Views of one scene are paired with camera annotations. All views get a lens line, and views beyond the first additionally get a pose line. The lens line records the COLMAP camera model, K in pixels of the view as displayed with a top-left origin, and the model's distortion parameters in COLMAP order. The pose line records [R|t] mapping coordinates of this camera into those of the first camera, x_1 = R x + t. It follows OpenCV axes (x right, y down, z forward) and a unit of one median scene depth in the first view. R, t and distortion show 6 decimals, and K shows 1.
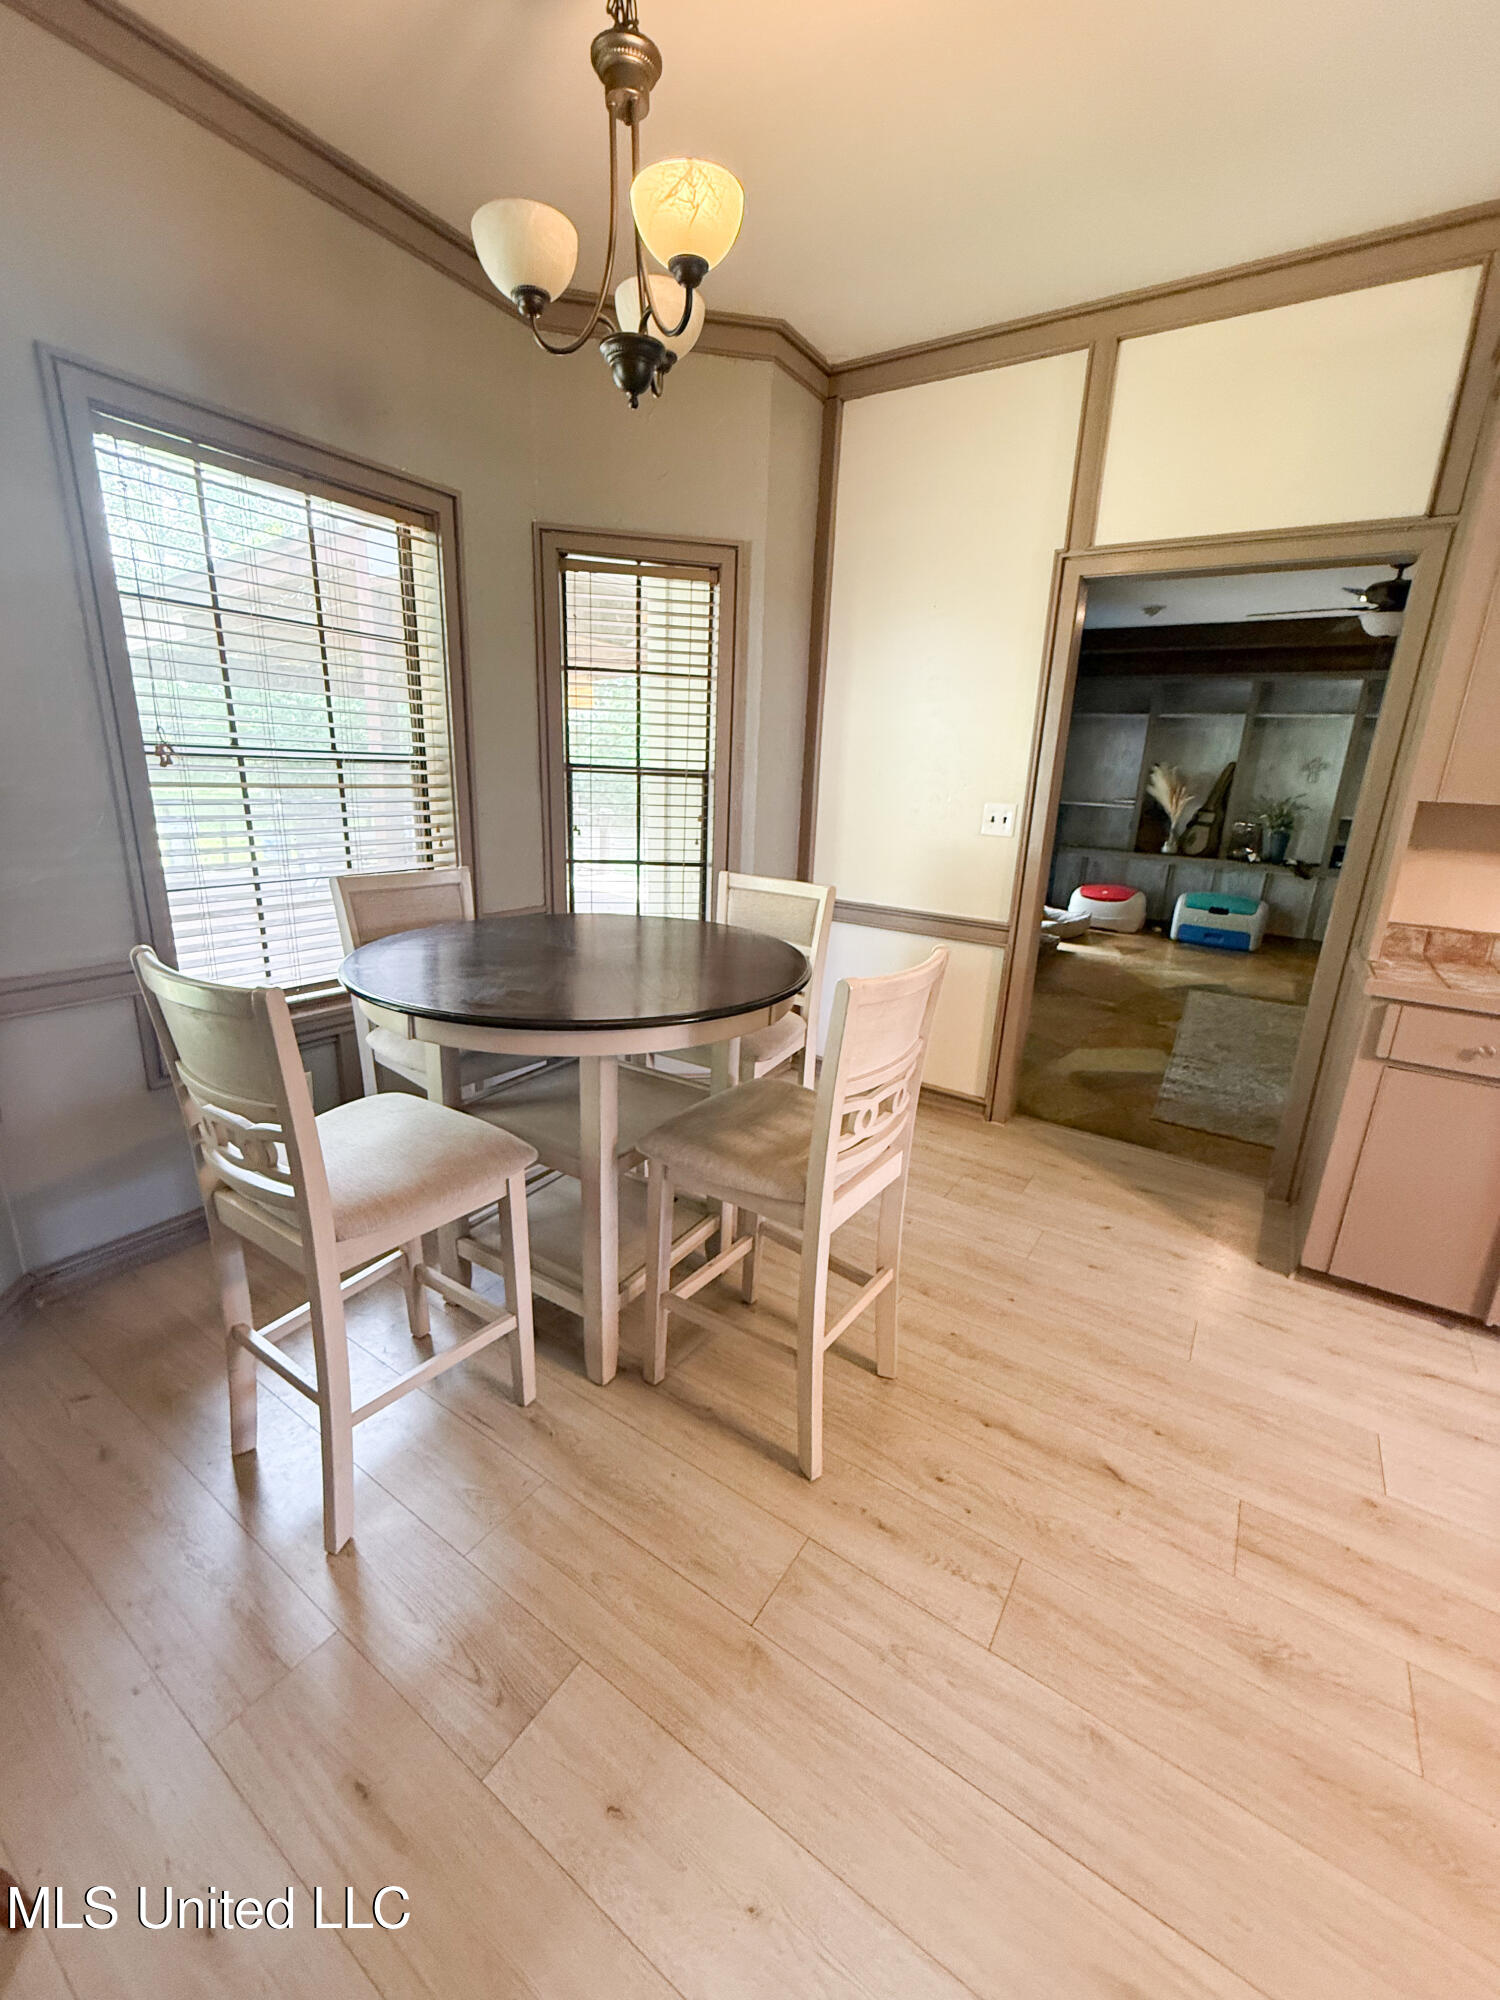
lens RADIAL K [[804.0, 0, 748.4], [0, 804.0, 1002.5], [0, 0, 1]] dist [-0.003391, 0.001279]
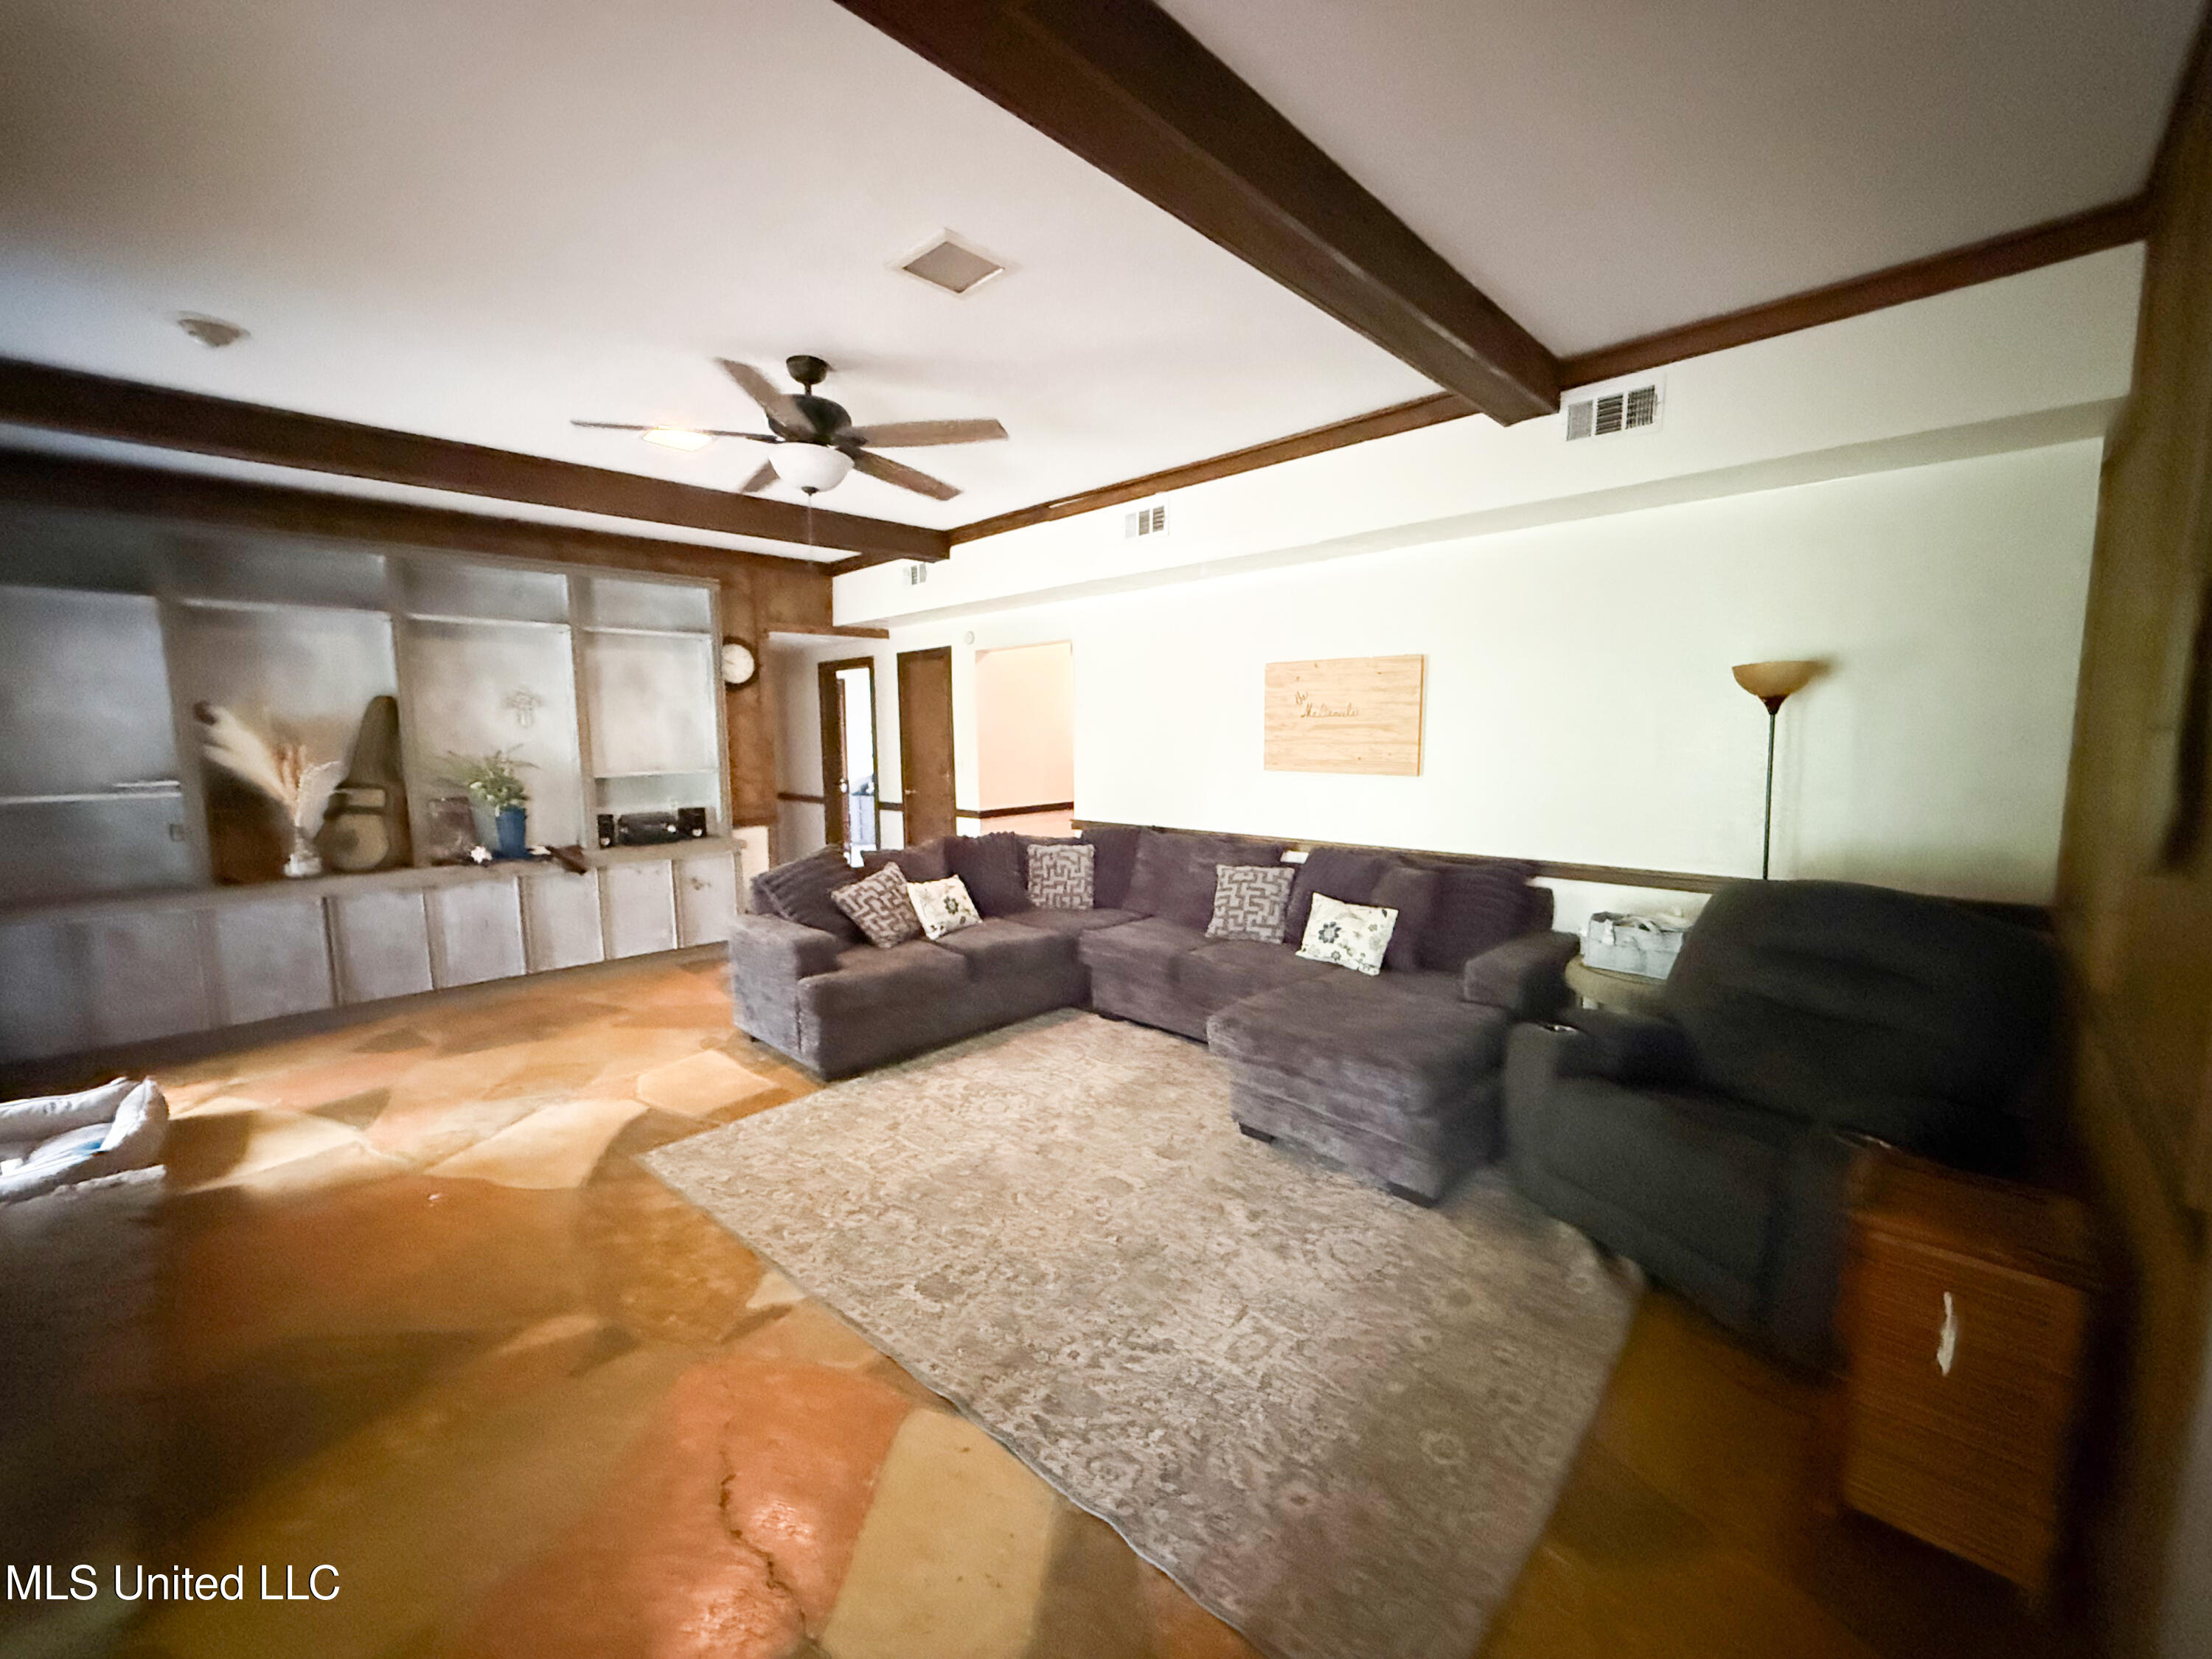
lens RADIAL K [[889.2, 0, 1107.6], [0, 889.2, 828.9], [0, 0, 1]] dist [-0.003391, 0.001279]
pose [[0.181007, -0.150949, 0.971829, 0.092763], [0.291736, 0.951916, 0.093519, -0.127937], [-0.939216, 0.266589, 0.216341, 0.437701]]
